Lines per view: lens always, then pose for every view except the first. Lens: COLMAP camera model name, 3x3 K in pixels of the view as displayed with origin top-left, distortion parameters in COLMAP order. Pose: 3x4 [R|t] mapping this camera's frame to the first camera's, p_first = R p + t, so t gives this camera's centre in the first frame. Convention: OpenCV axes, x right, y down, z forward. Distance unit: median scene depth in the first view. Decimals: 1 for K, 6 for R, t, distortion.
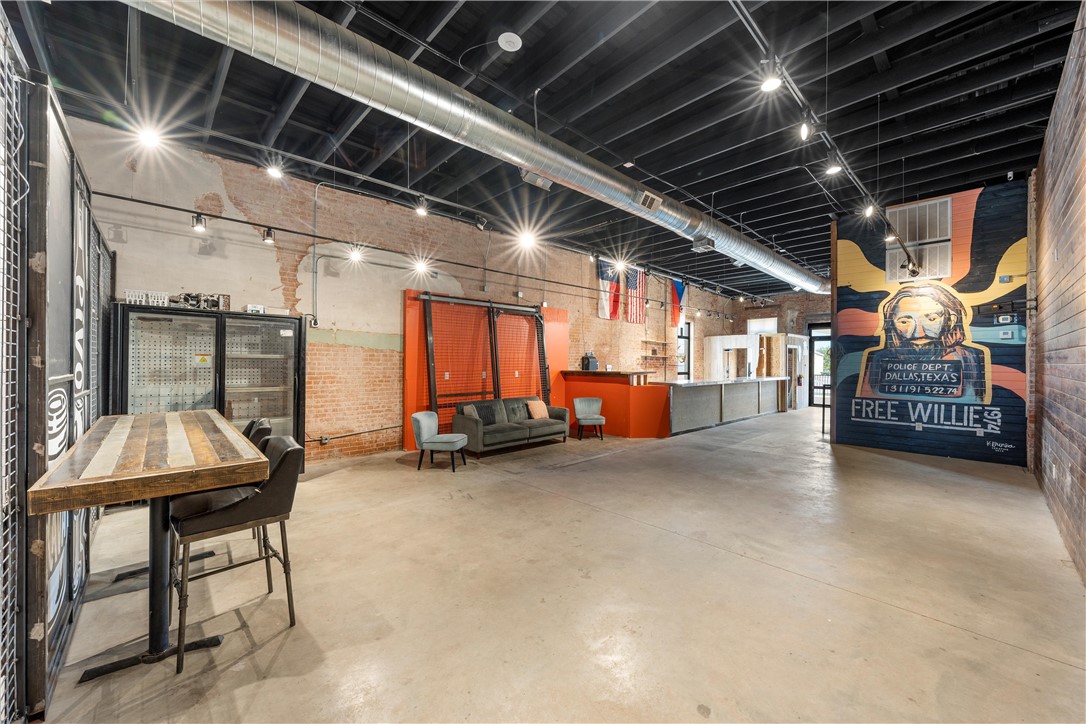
lens RADIAL K [[416.1, 0, 544.2], [0, 416.1, 363.1], [0, 0, 1]] dist [-0.000822, -0.000617]
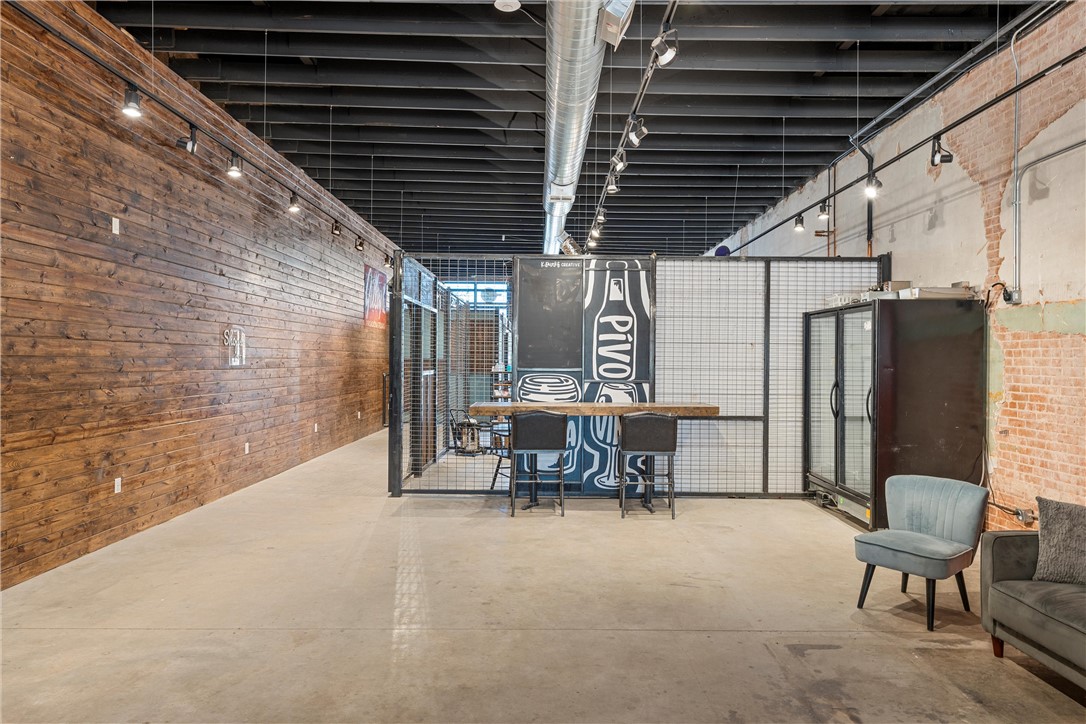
lens RADIAL K [[668.6, 0, 548.3], [0, 668.6, 363.3], [0, 0, 1]] dist [0.004988, -0.000345]
pose [[-0.677341, -0.008628, -0.735618, 0.454180], [-0.012831, 0.999918, 0.000087, -0.000399], [0.735557, 0.009498, -0.677396, 1.018143]]
